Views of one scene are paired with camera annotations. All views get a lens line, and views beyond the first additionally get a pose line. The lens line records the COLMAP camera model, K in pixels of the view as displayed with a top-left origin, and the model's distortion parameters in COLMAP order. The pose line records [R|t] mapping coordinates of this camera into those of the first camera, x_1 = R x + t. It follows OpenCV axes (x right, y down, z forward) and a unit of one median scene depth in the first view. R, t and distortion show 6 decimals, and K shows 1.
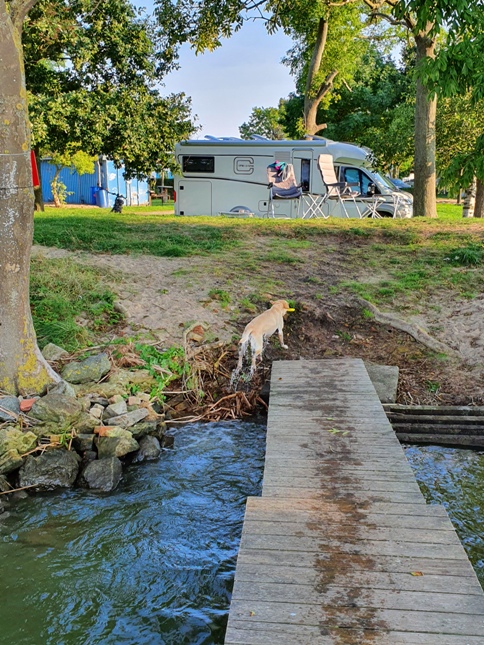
lens RADIAL K [[491.9, 0, 241.1], [0, 491.9, 320.9], [0, 0, 1]] dist [0.041700, -0.006766]
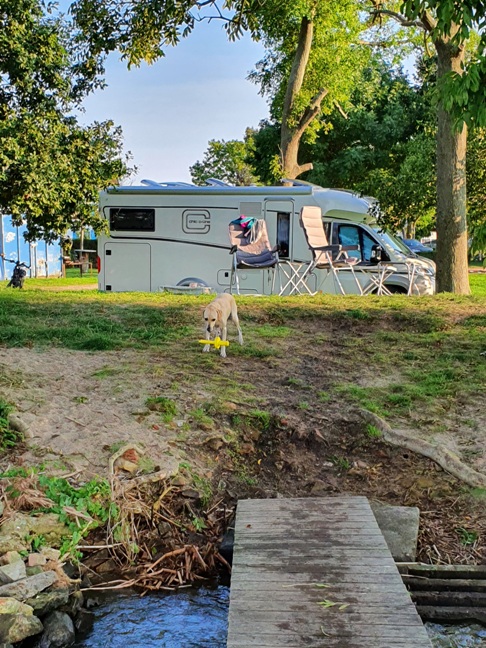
lens RADIAL K [[494.2, 0, 243.8], [0, 494.2, 324.7], [0, 0, 1]] dist [0.041700, -0.006766]
pose [[0.996254, 0.006424, 0.086235, 0.012498], [0.010549, 0.980759, -0.194936, -0.028296], [-0.085829, 0.195115, 0.977018, 0.313274]]
